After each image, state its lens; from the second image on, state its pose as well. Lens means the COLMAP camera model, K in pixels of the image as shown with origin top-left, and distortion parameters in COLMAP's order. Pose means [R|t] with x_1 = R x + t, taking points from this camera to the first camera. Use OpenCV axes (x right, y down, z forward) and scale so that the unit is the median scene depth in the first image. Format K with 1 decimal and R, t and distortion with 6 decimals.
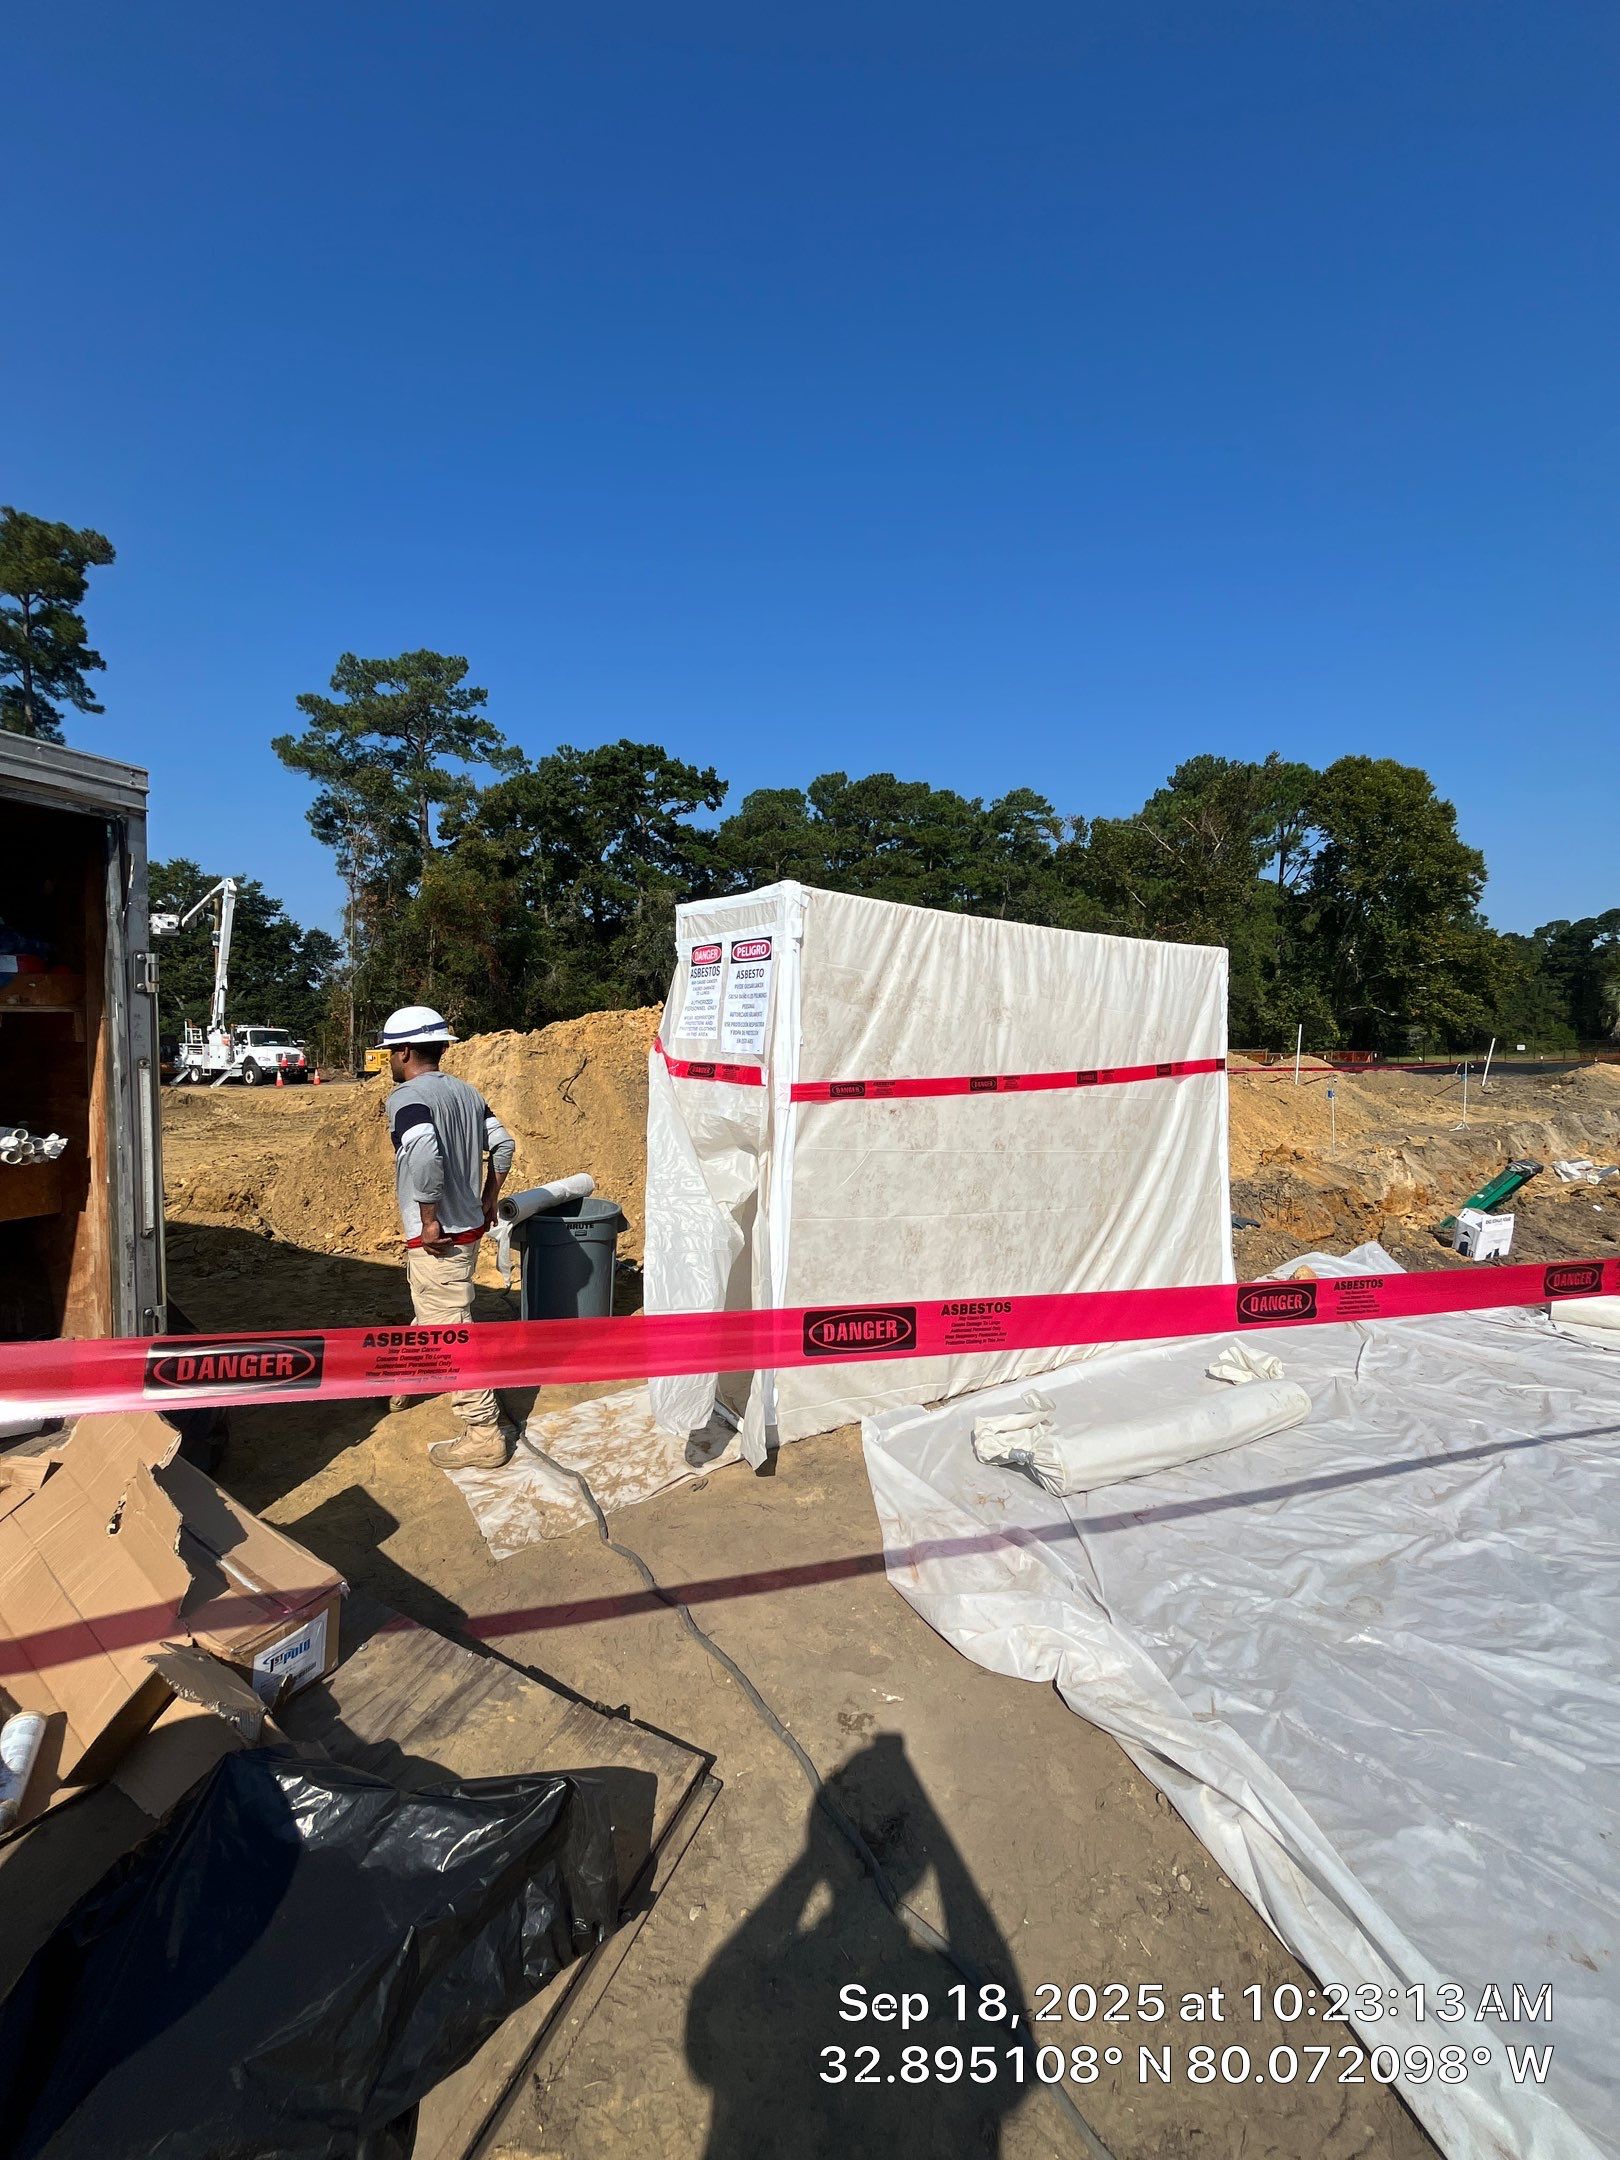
lens RADIAL K [[879.9, 0, 807.7], [0, 879.9, 1079.5], [0, 0, 1]] dist [0.002833, 0.000198]
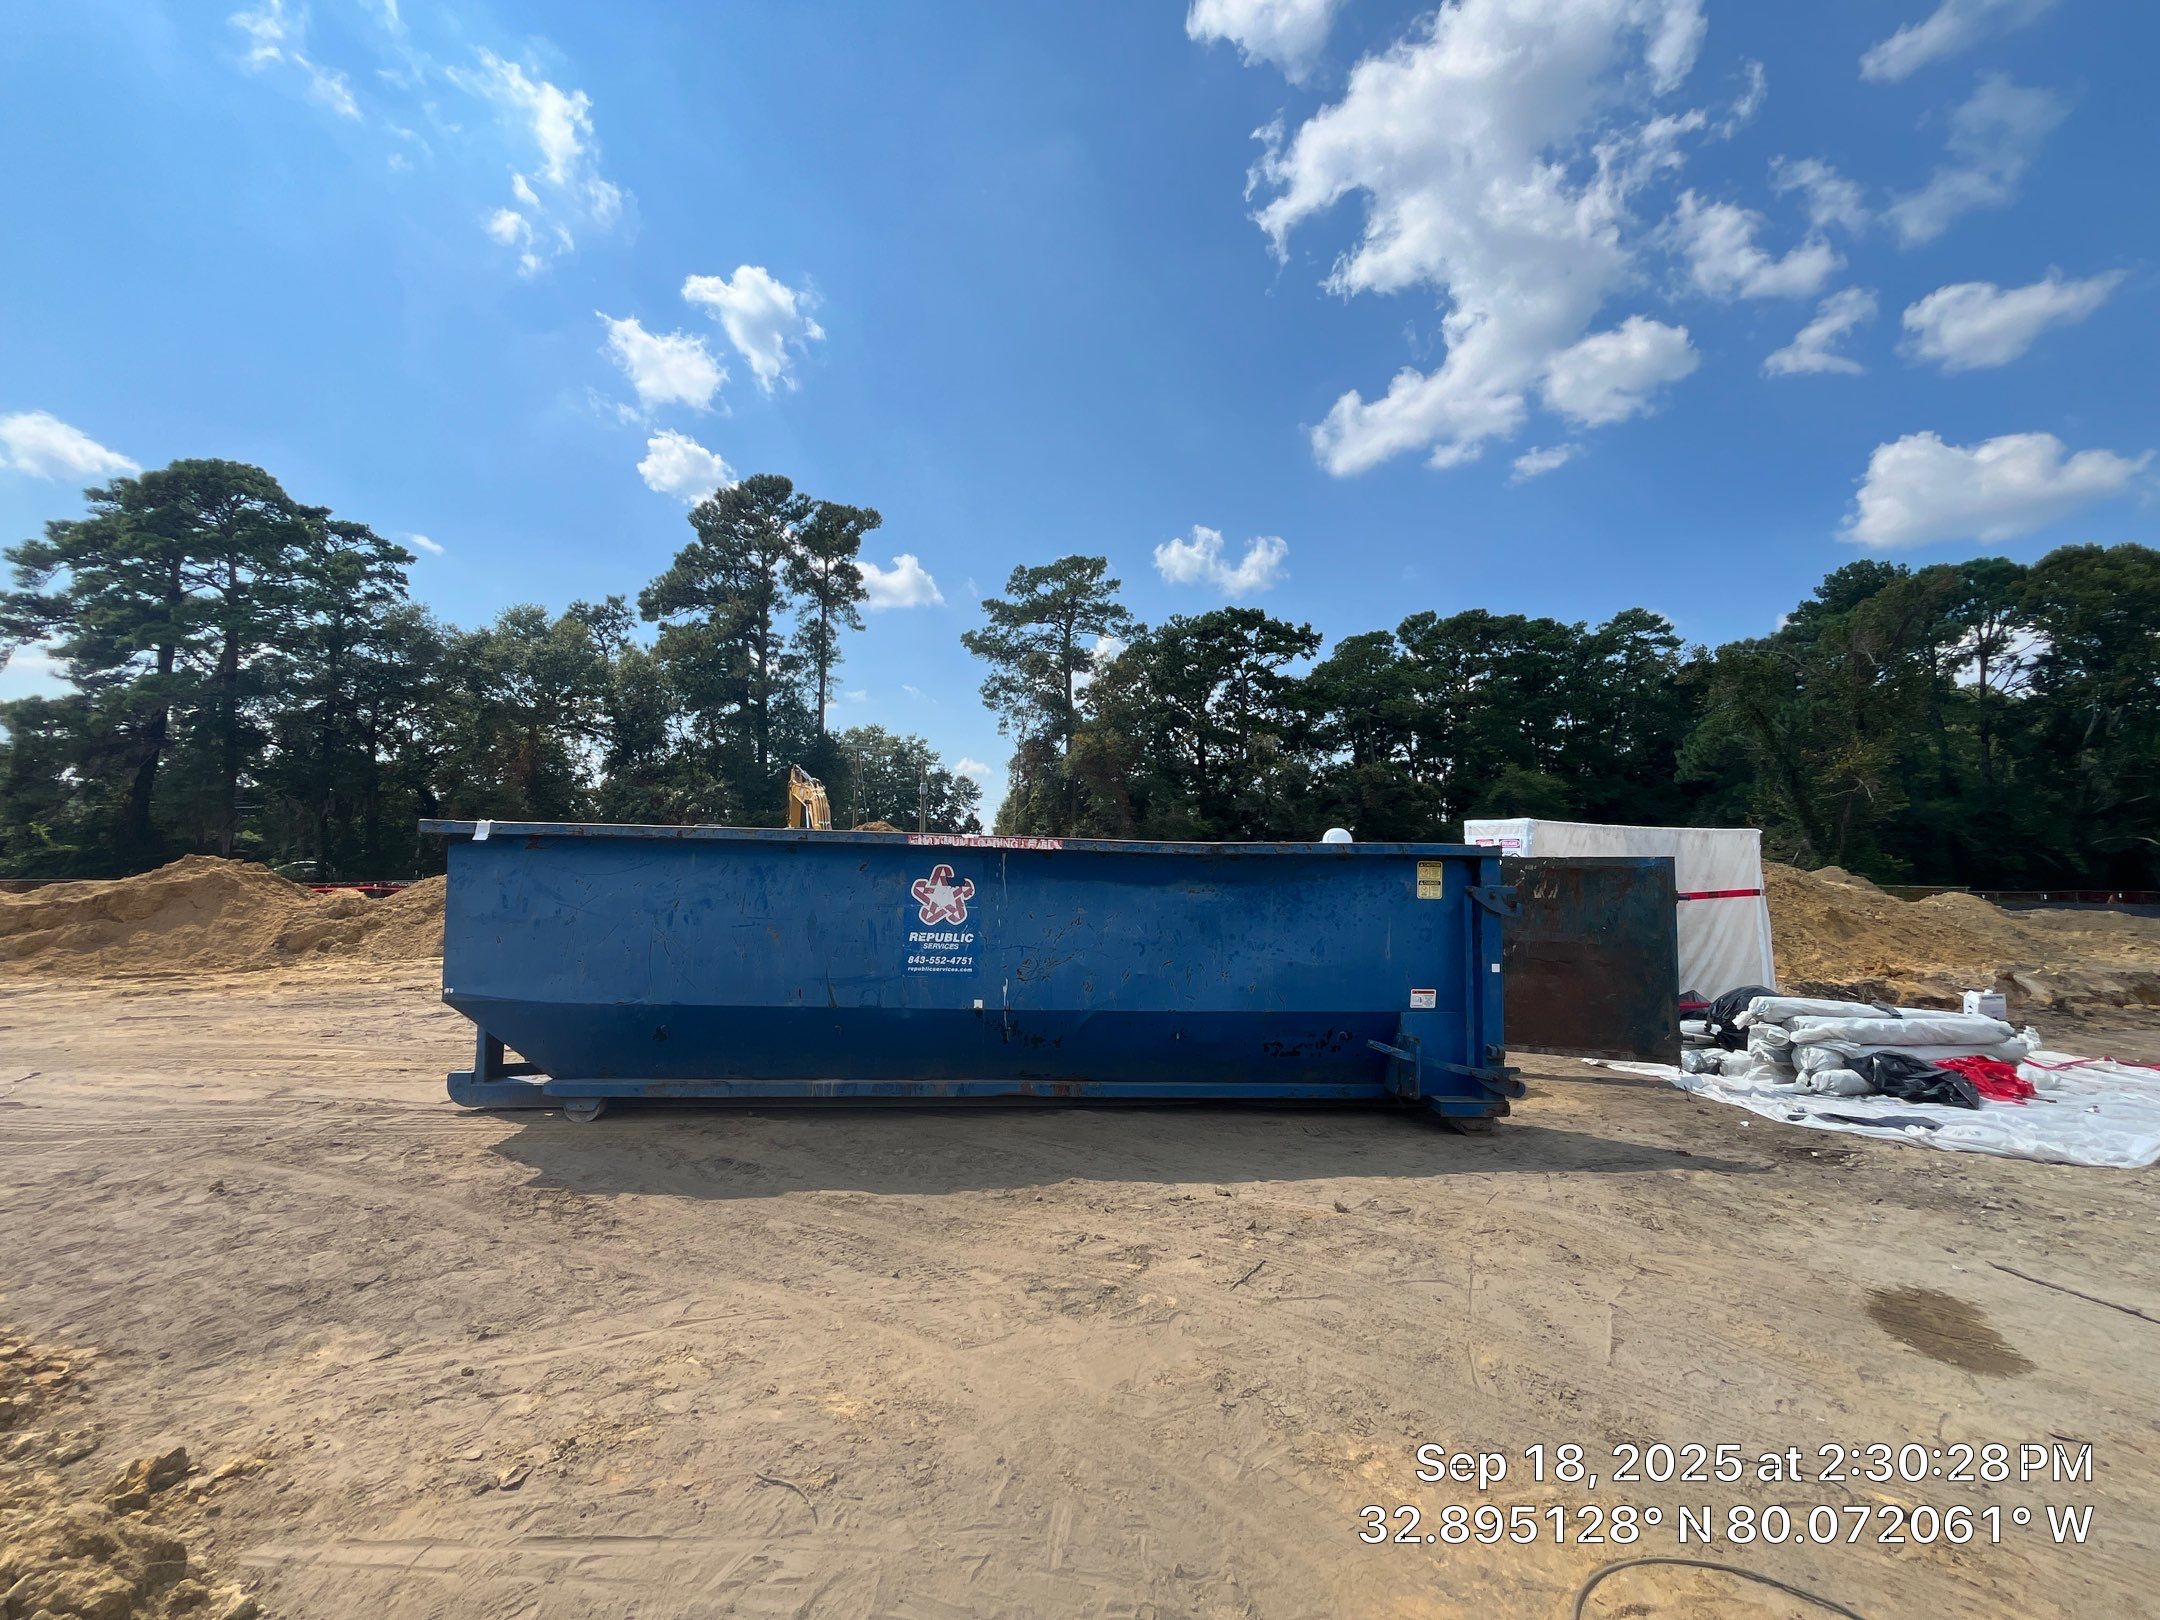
lens RADIAL K [[879.9, 0, 1084.7], [0, 879.9, 809.2], [0, 0, 1]] dist [0.002833, 0.000198]
pose [[0.946090, -0.013915, -0.323604, -0.019150], [-0.022536, 0.993828, -0.108621, 0.003647], [0.323118, 0.110058, 0.939937, -0.100144]]
